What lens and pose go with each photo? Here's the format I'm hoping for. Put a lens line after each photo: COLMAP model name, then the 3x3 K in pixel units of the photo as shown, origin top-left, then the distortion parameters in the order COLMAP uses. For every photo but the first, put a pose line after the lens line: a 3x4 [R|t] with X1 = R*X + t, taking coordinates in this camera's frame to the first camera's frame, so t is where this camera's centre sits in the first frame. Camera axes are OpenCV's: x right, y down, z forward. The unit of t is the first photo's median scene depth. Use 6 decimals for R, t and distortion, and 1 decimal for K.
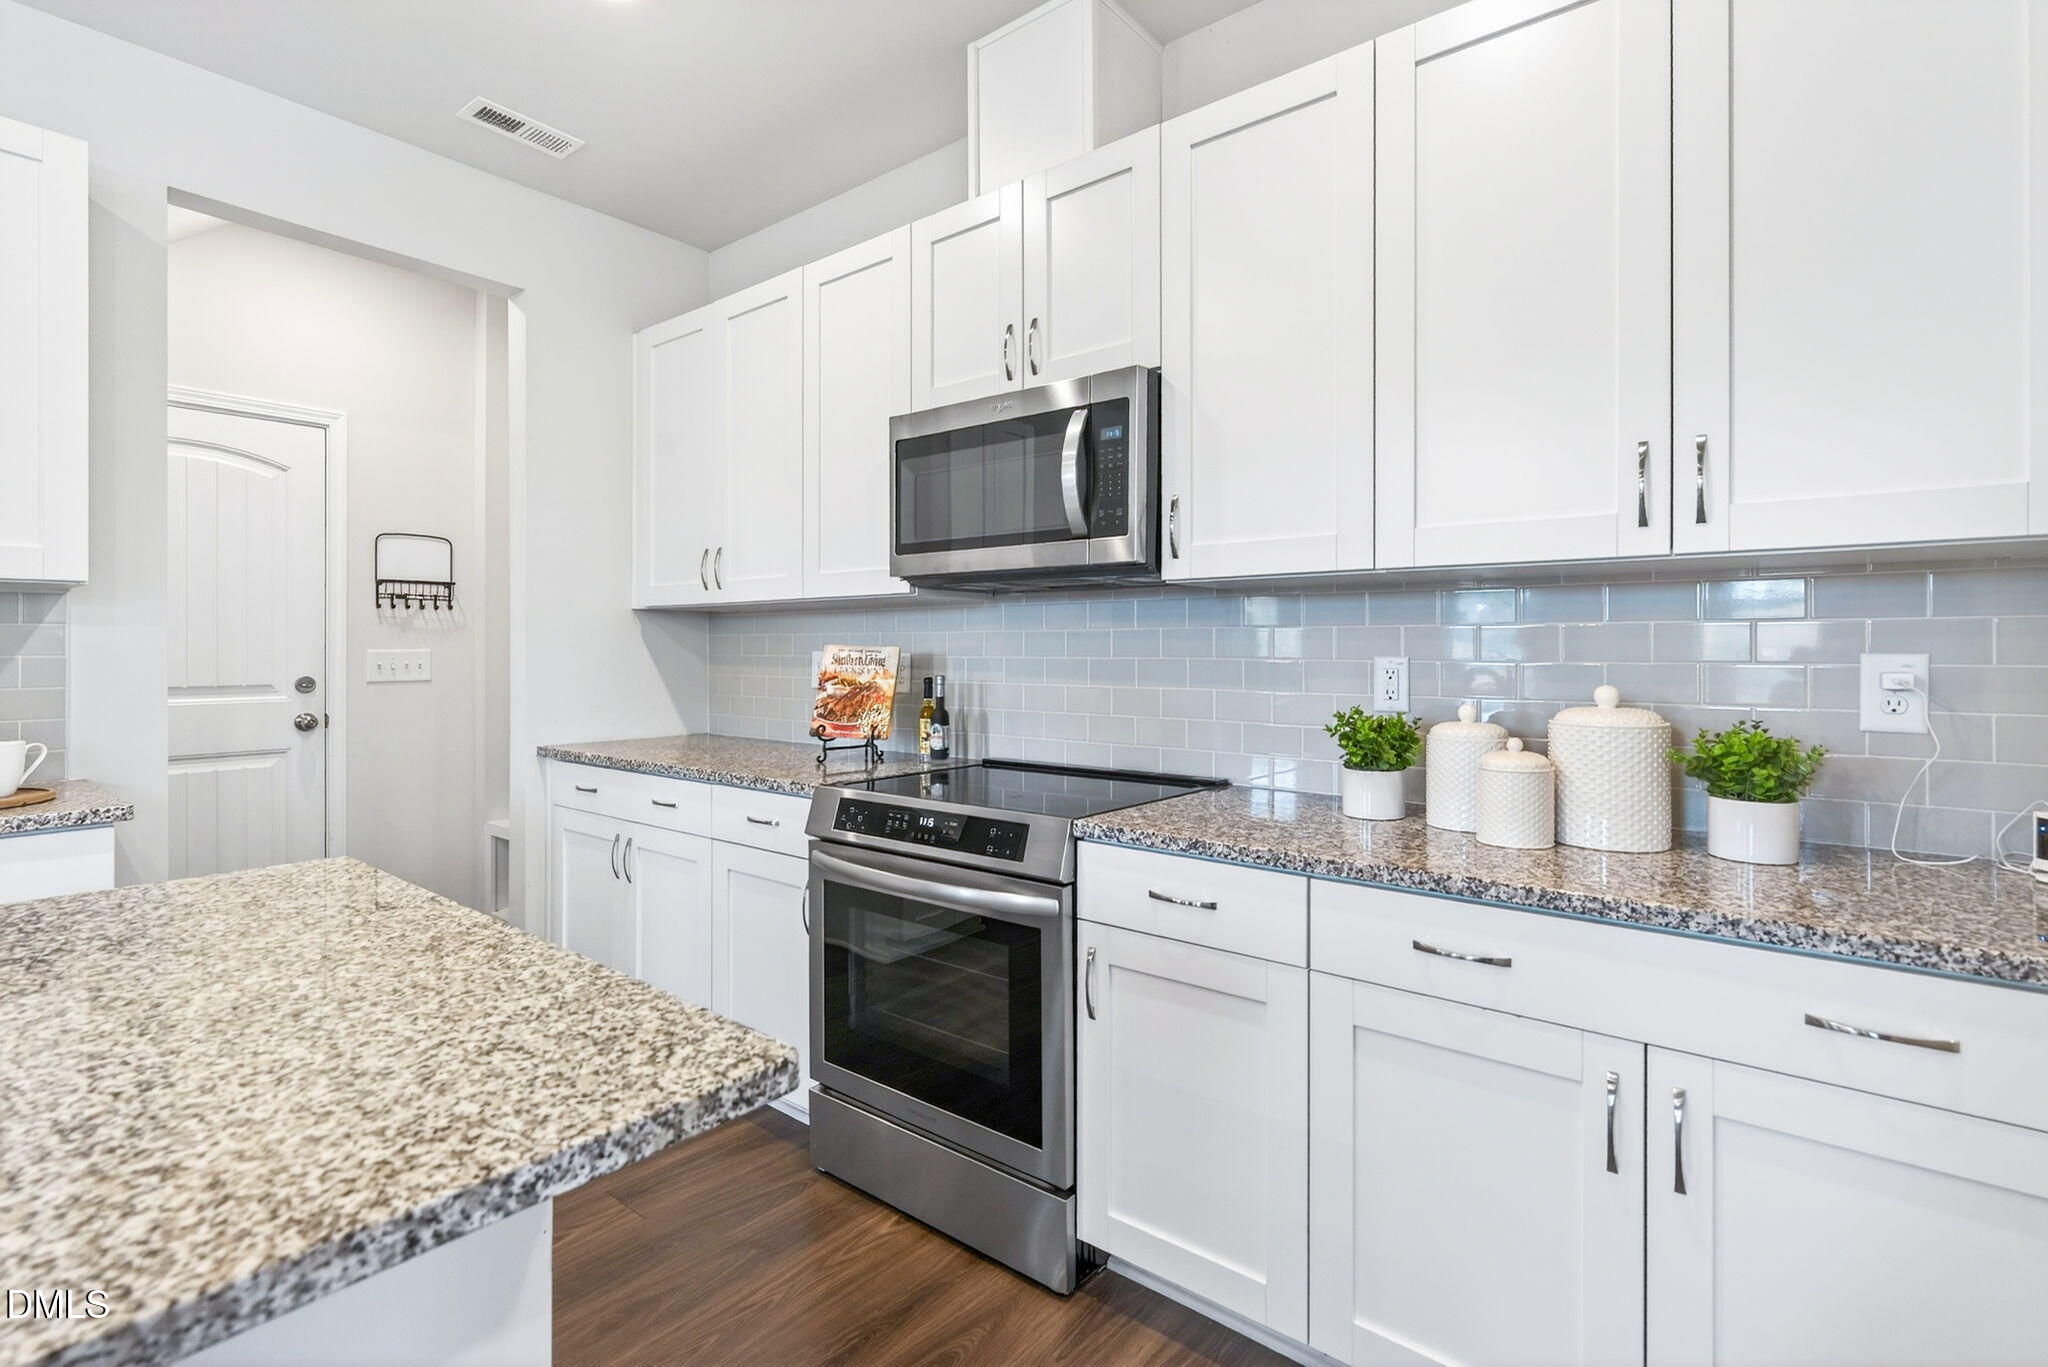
lens RADIAL K [[950.2, 0, 1026.4], [0, 950.2, 642.6], [0, 0, 1]] dist [-0.000419, -0.000053]
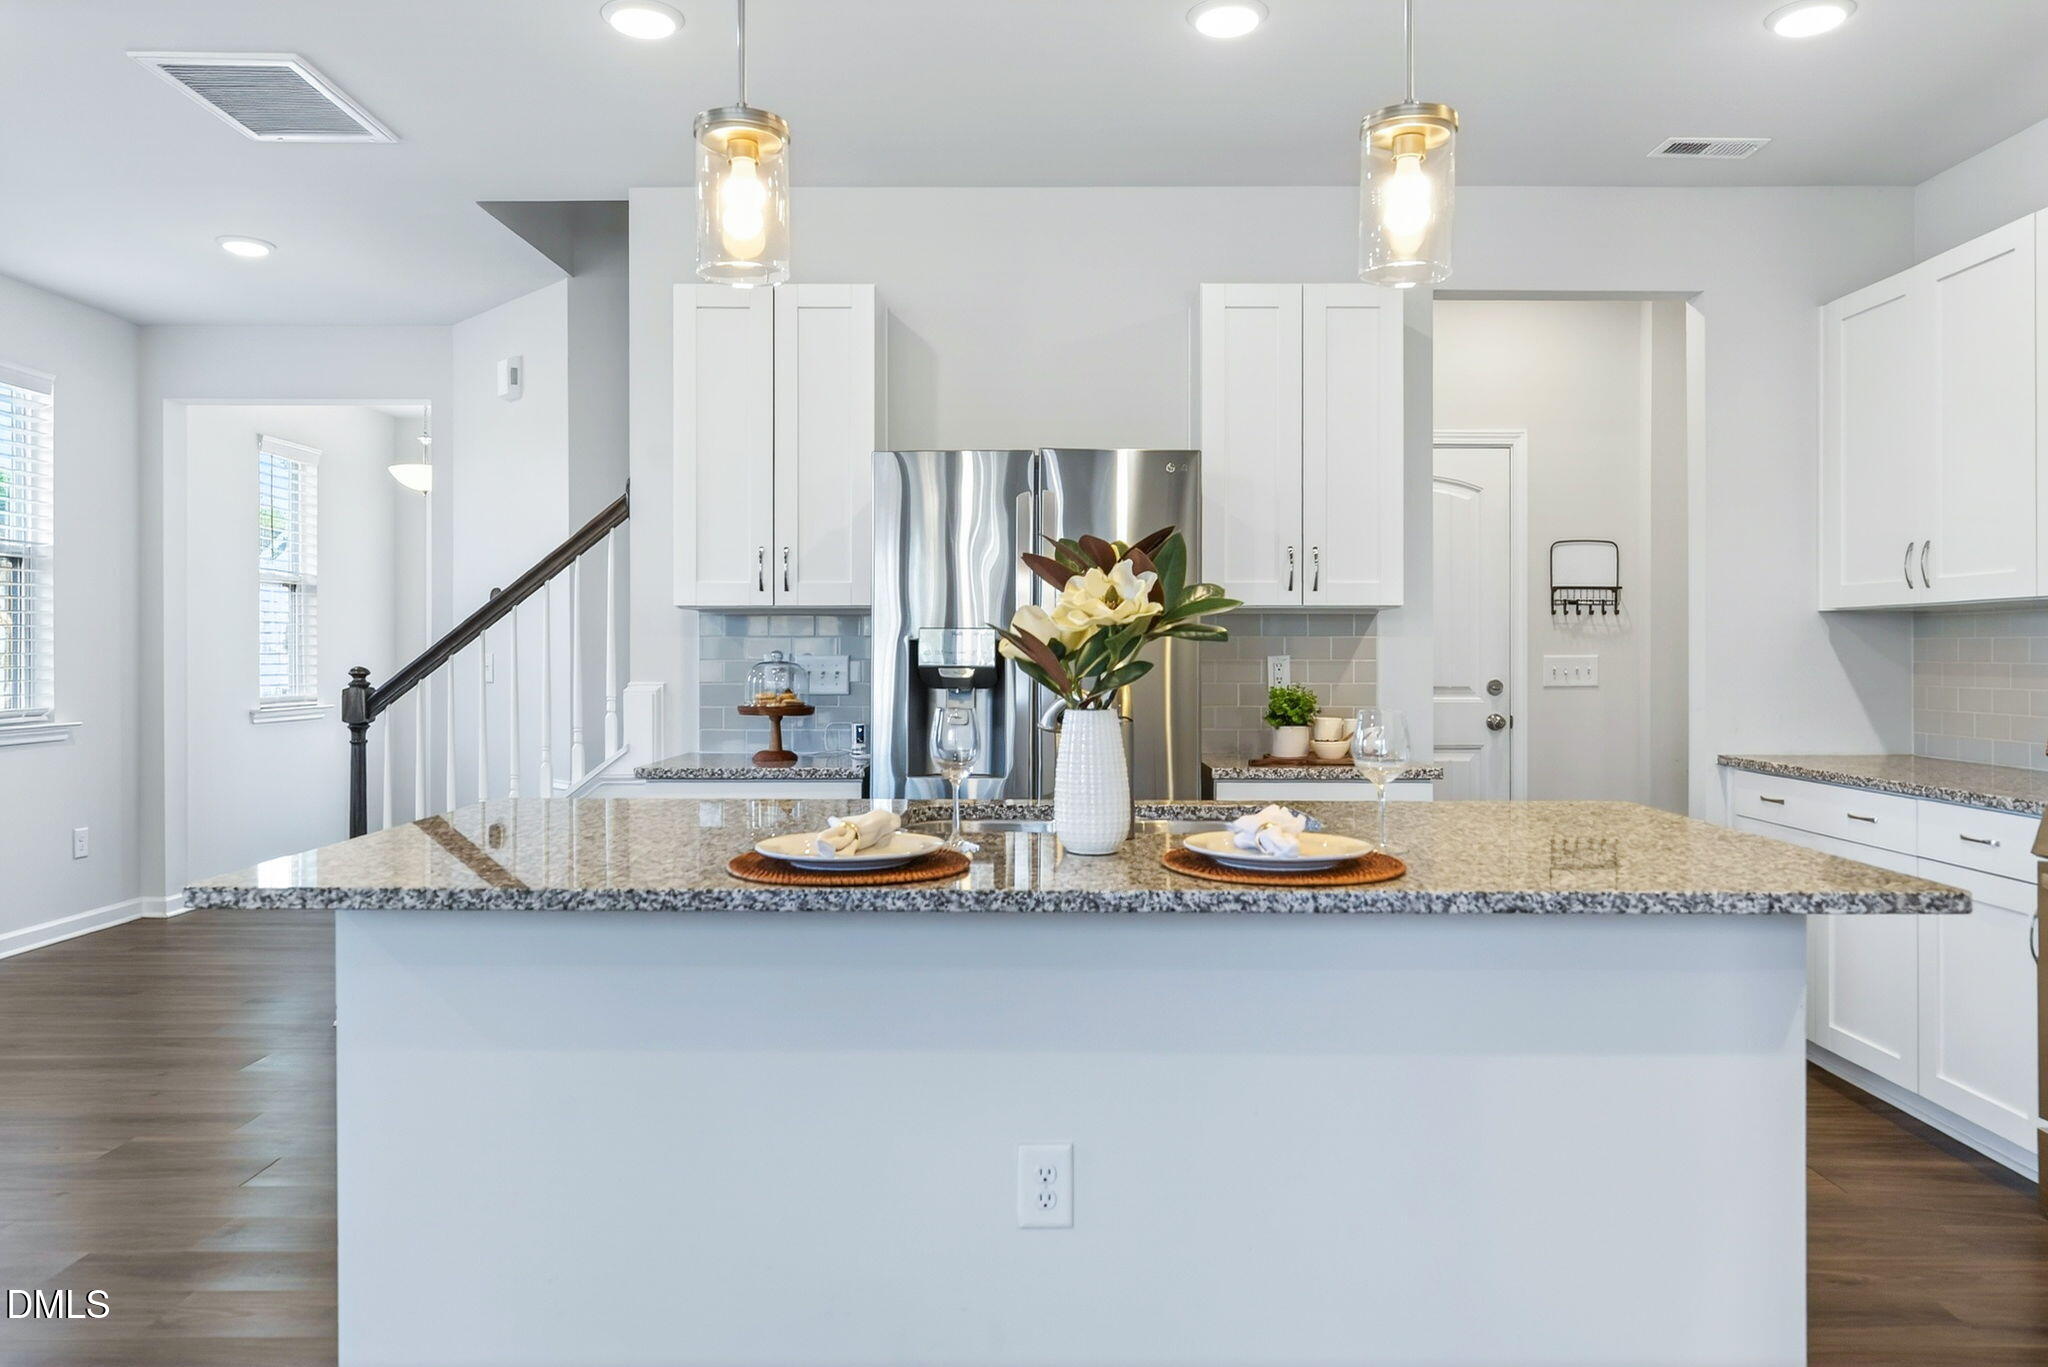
lens RADIAL K [[1388.2, 0, 1026.9], [0, 1388.2, 648.7], [0, 0, 1]] dist [-0.031129, 0.039403]
pose [[0.625546, -0.000563, -0.780187, 0.140983], [0.002875, 0.999995, 0.001583, -0.003919], [0.780182, -0.003233, 0.625544, -0.417328]]
